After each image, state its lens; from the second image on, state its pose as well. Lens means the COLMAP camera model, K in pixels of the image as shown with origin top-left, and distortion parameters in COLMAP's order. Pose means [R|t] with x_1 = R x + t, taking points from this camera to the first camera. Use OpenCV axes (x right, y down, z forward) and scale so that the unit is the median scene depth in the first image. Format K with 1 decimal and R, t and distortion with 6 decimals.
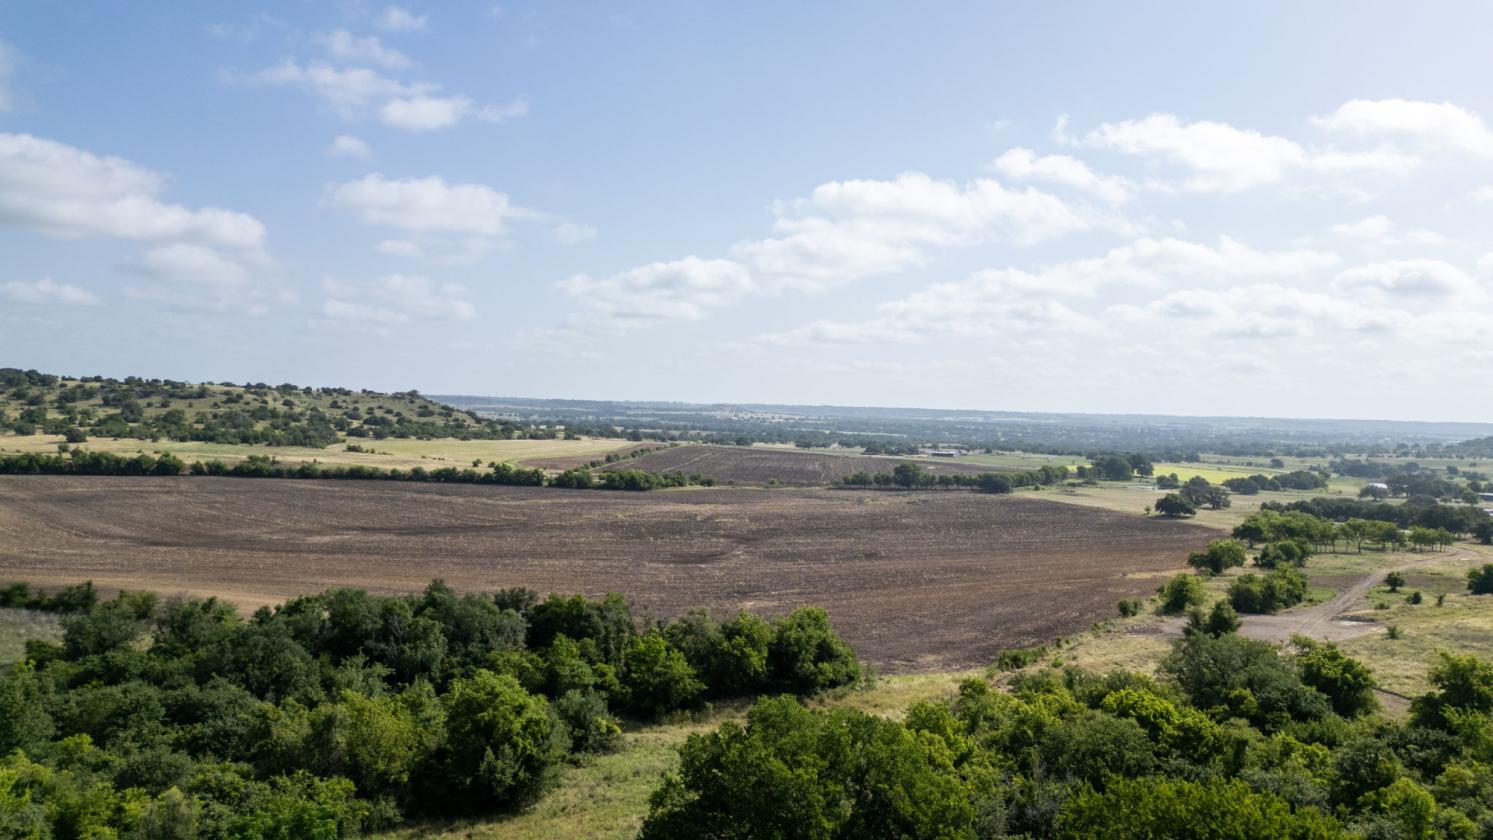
lens RADIAL K [[1046.2, 0, 748.6], [0, 1046.2, 420.6], [0, 0, 1]] dist [0.086439, -0.072104]
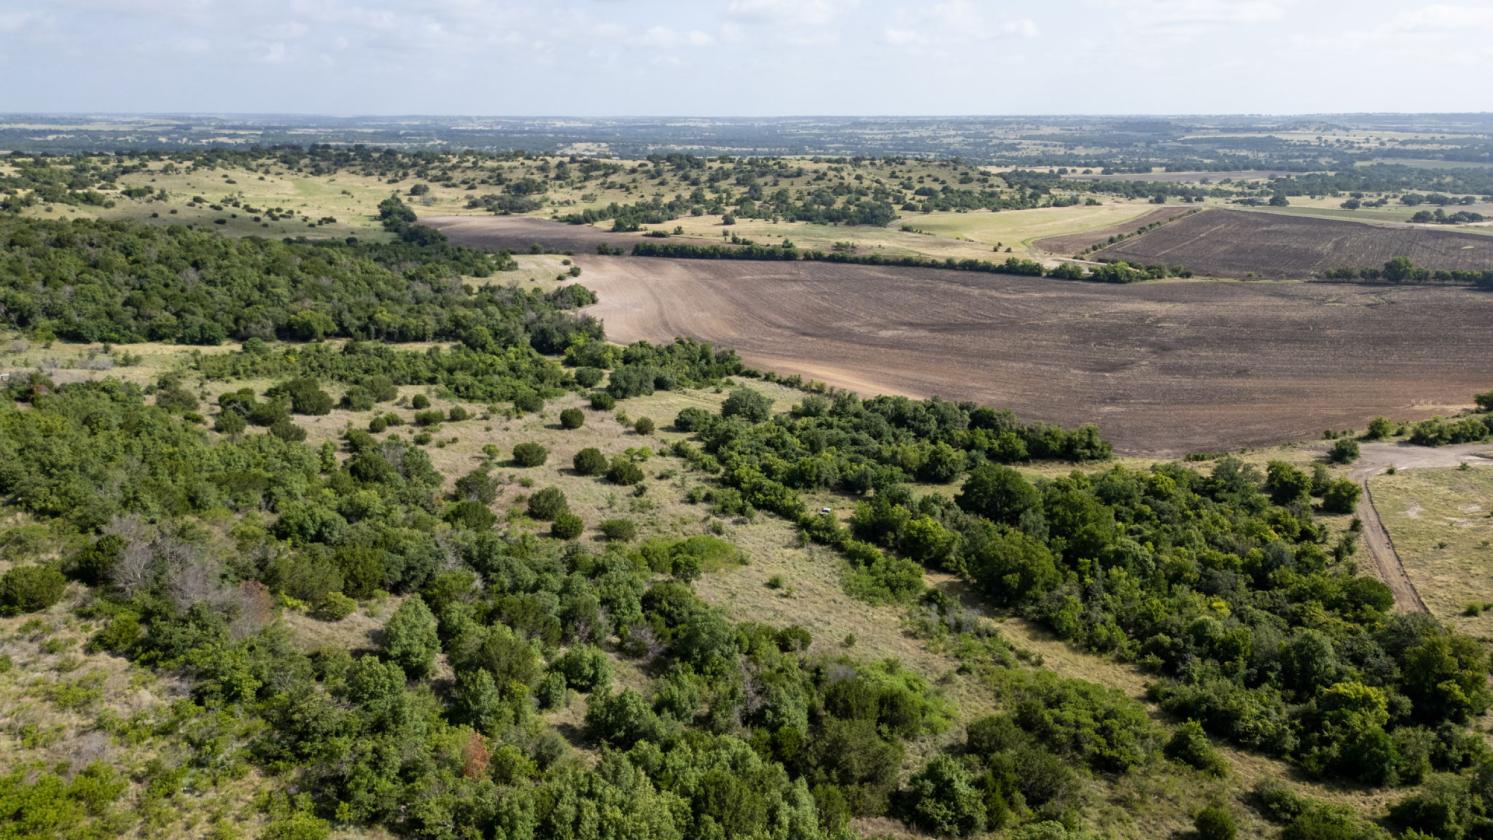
lens RADIAL K [[1046.2, 0, 748.6], [0, 1046.2, 420.6], [0, 0, 1]] dist [0.086439, -0.072104]
pose [[0.875907, 0.106773, -0.470518, 0.085132], [0.019154, 0.966742, 0.255035, -0.075752], [0.482100, -0.232399, 0.844731, -0.228243]]
